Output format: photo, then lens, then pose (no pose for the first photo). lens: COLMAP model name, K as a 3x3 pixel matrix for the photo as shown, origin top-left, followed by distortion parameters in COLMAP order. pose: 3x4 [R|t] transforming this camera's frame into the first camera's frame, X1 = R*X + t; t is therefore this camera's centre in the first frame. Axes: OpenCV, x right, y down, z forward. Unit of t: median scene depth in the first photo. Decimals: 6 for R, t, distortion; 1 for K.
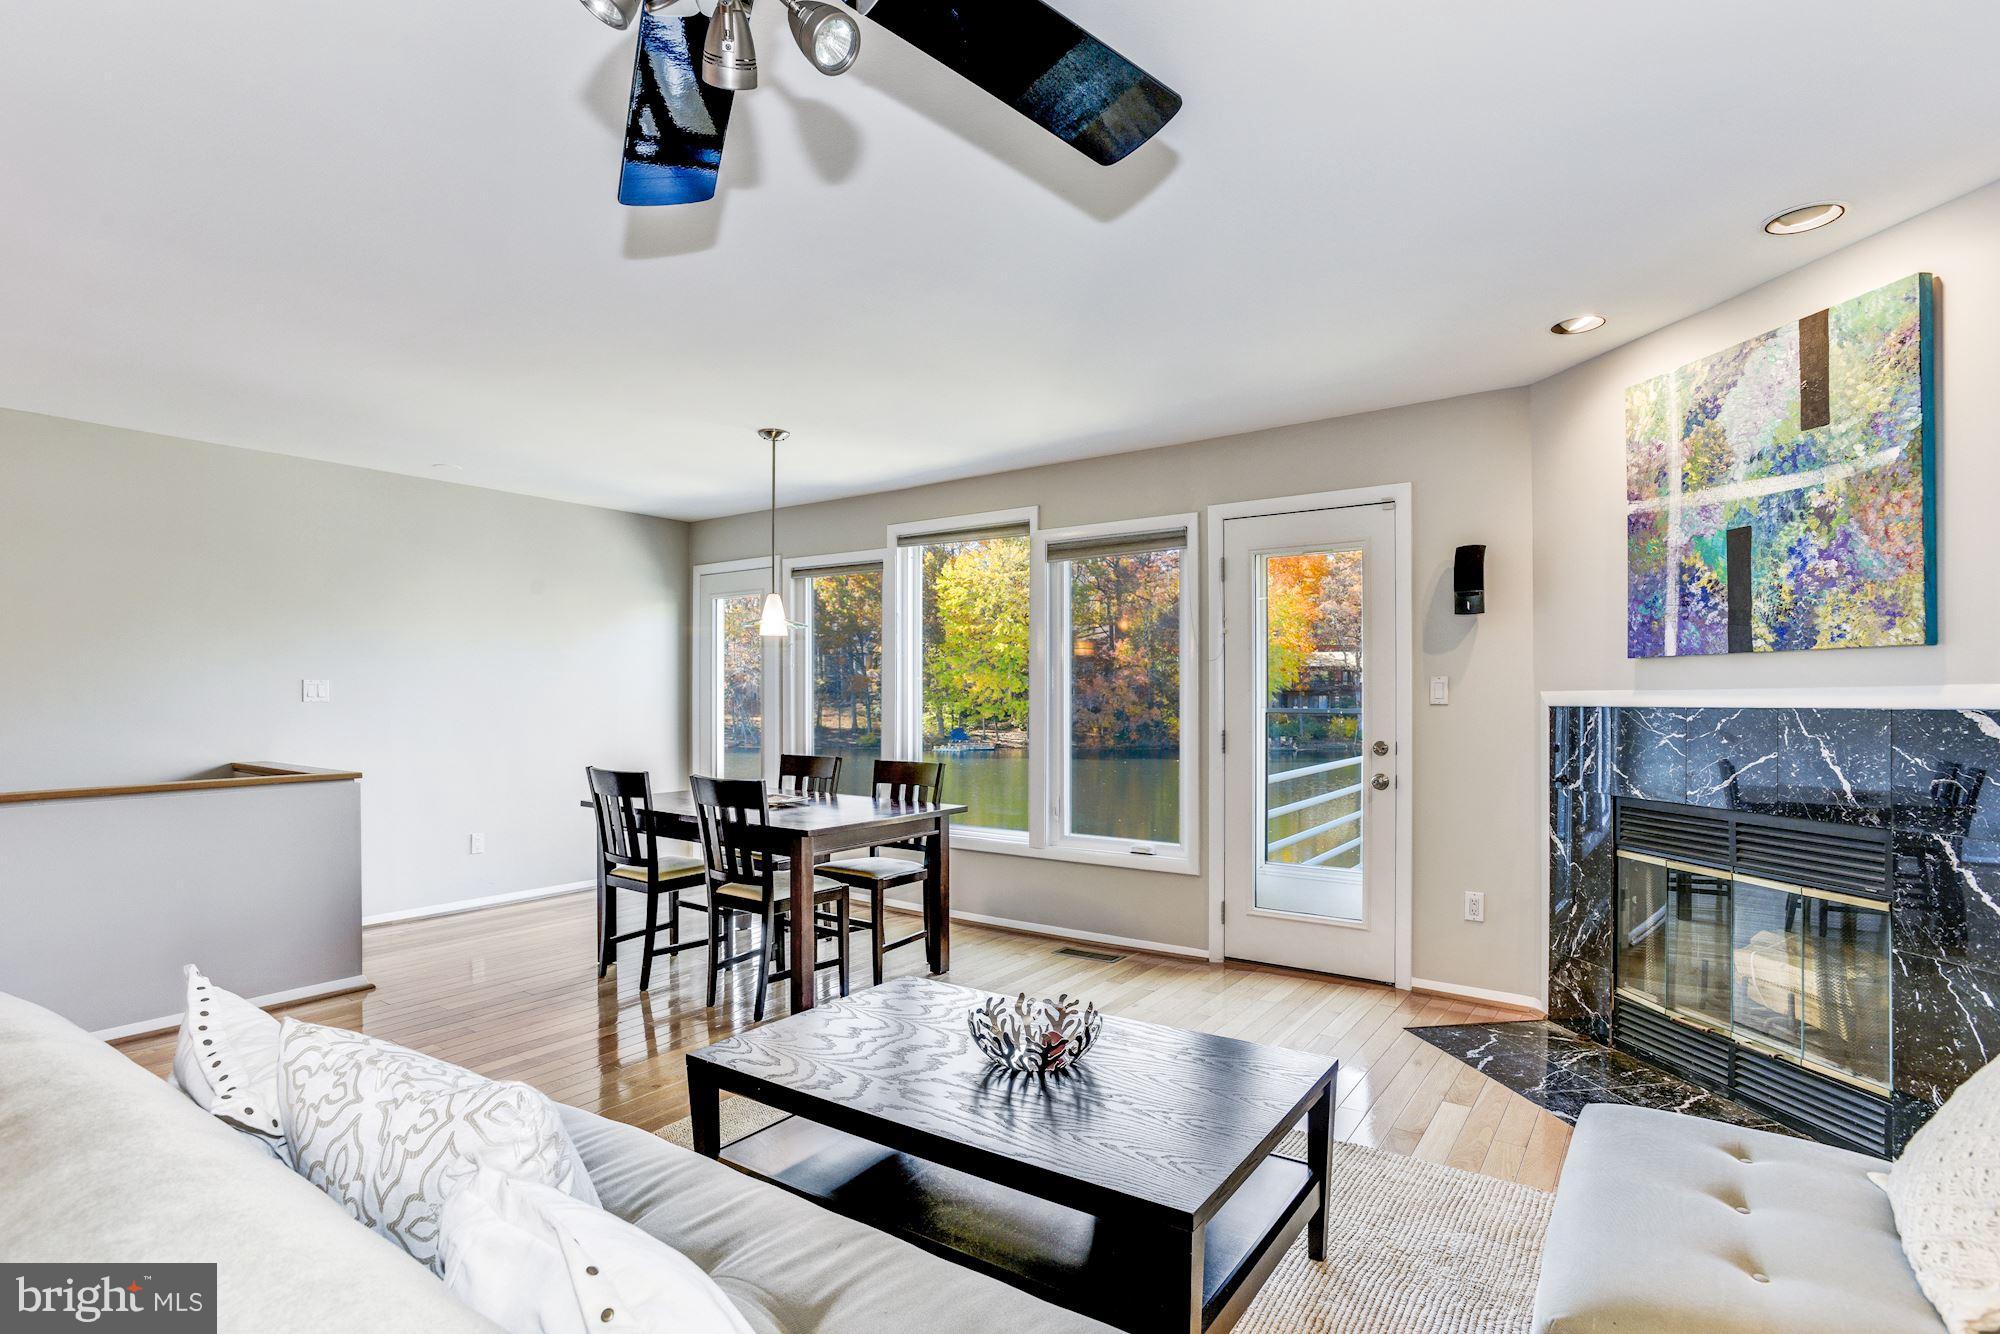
lens RADIAL K [[968.7, 0, 991.2], [0, 968.7, 687.1], [0, 0, 1]] dist [-0.036029, 0.017179]
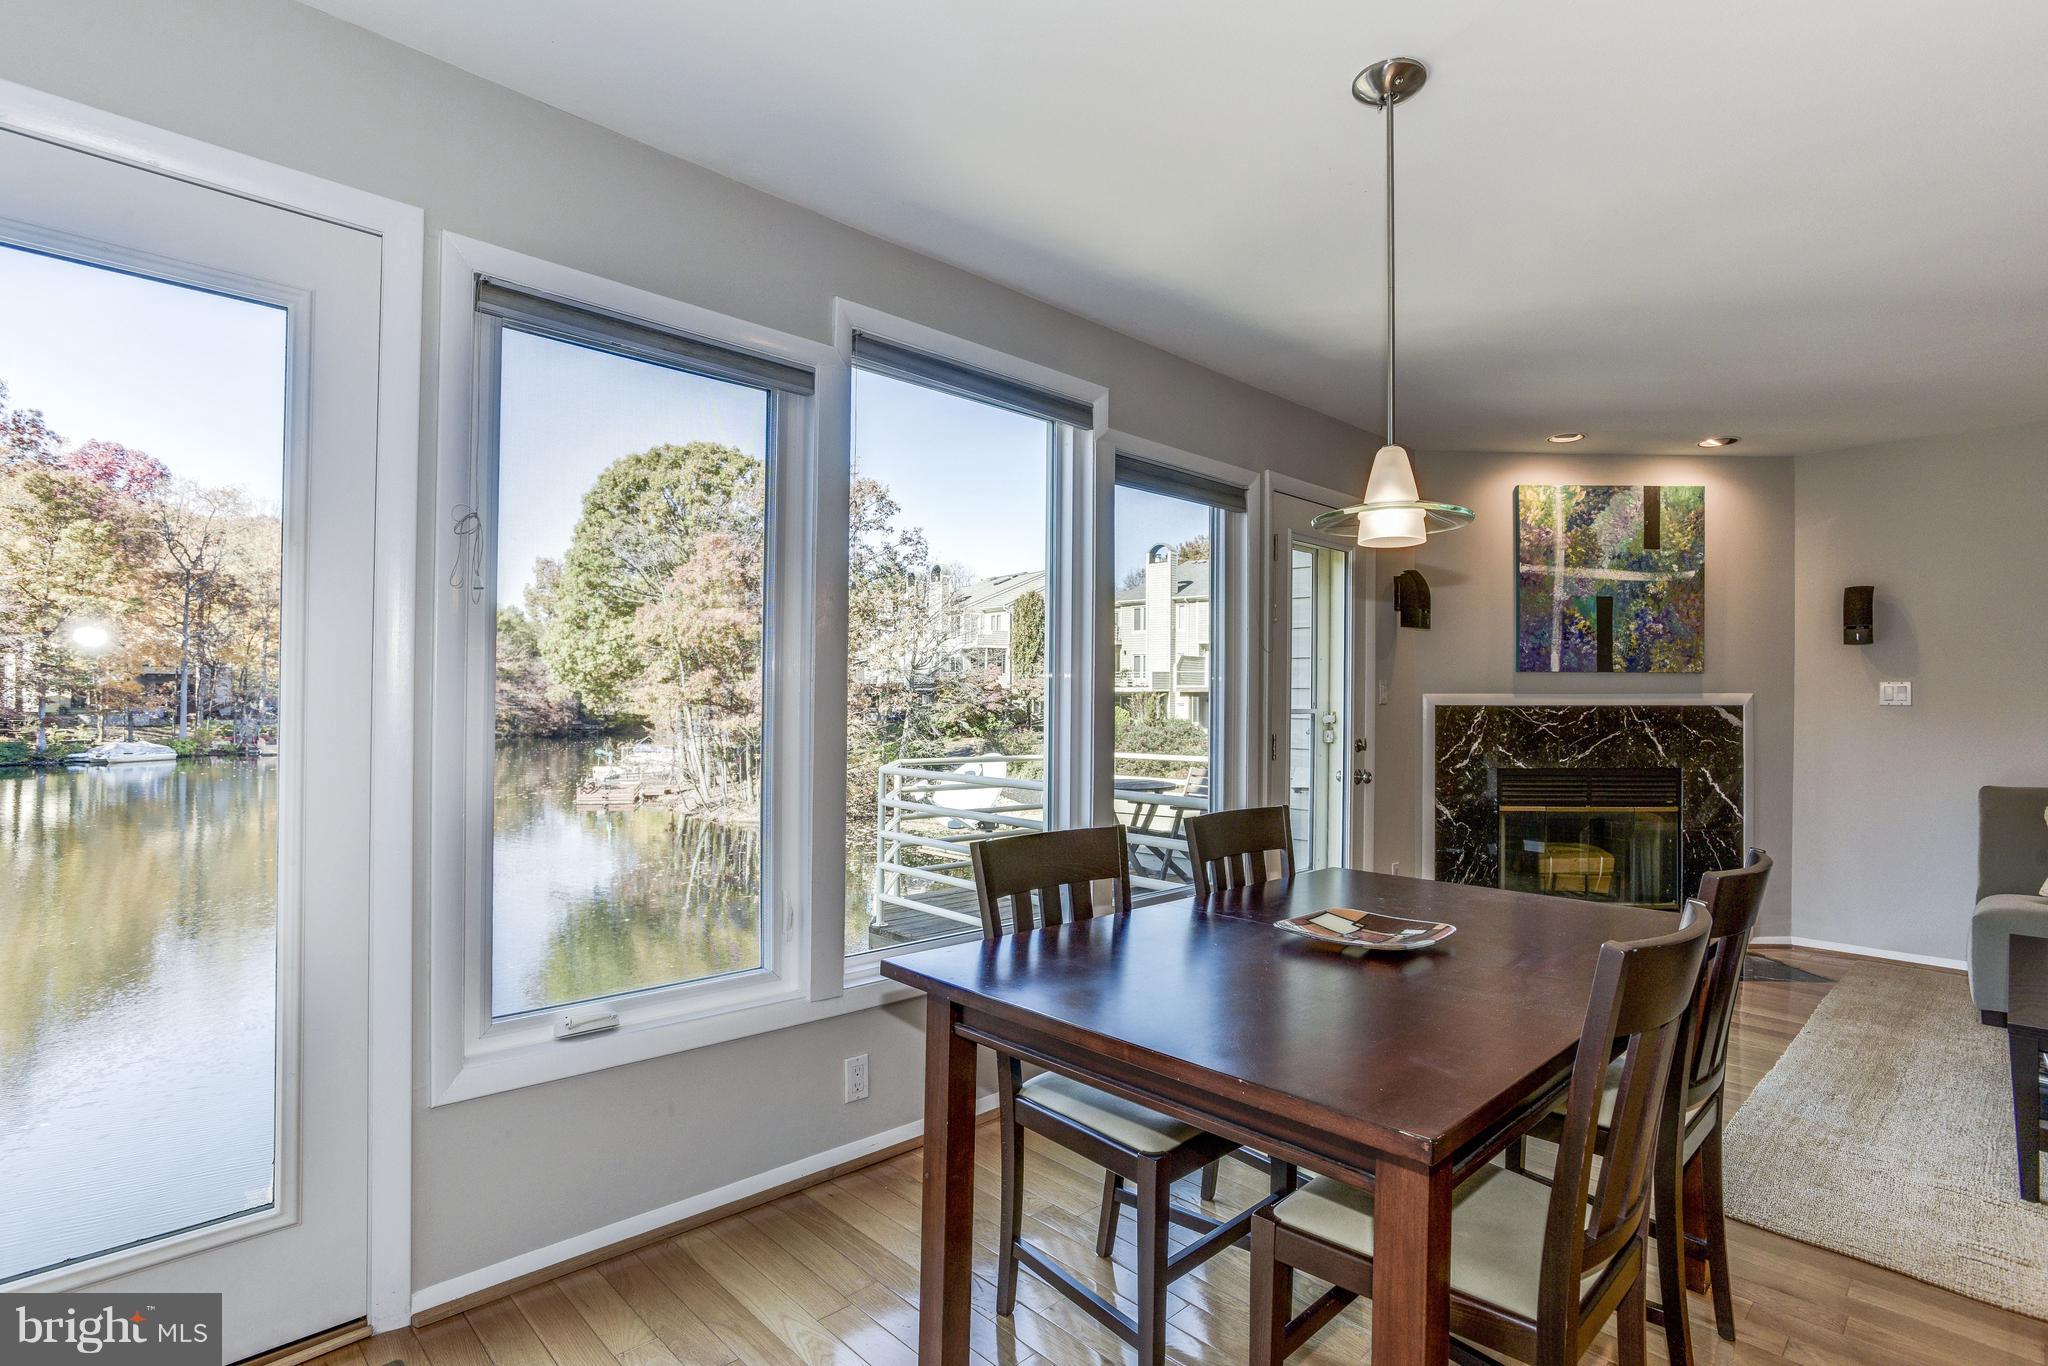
lens RADIAL K [[985.7, 0, 1029.3], [0, 985.7, 694.5], [0, 0, 1]] dist [-0.024574, 0.000389]
pose [[0.165731, 0.010405, 0.986116, -0.794709], [-0.014514, 0.999862, -0.008111, 0.023475], [-0.986064, -0.012968, 0.165859, 1.288504]]
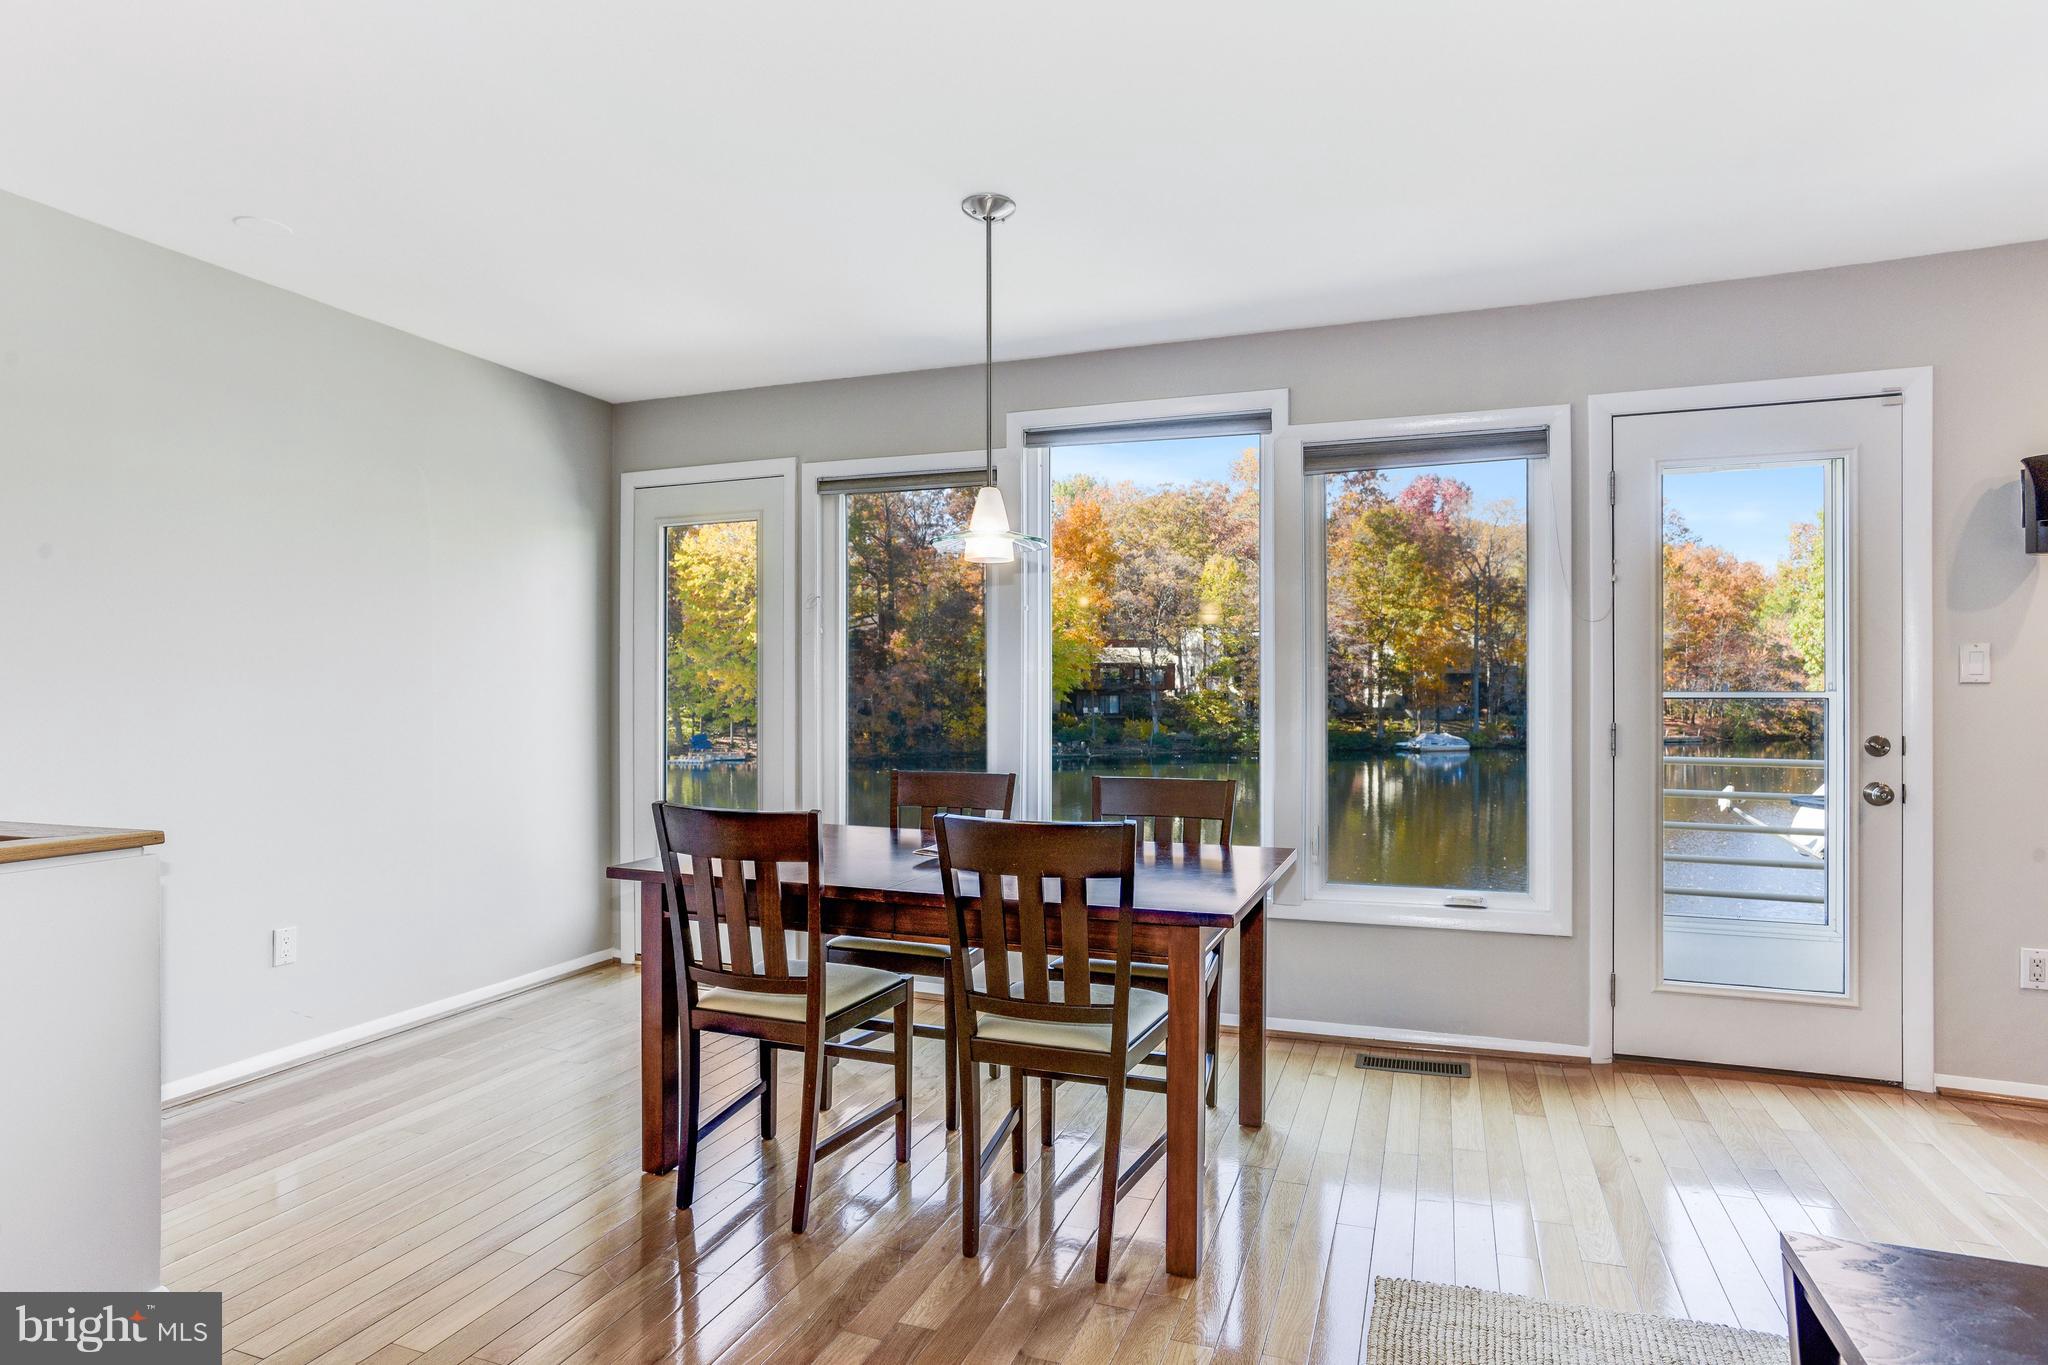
lens RADIAL K [[1104.8, 0, 1024.0], [0, 1104.8, 682.5], [0, 0, 1]] dist [-0.032345, 0.026810]
pose [[0.963845, 0.002298, 0.266454, -0.399869], [-0.001338, 0.999992, -0.003781, 0.021038], [-0.266461, 0.003287, 0.963840, 0.393234]]
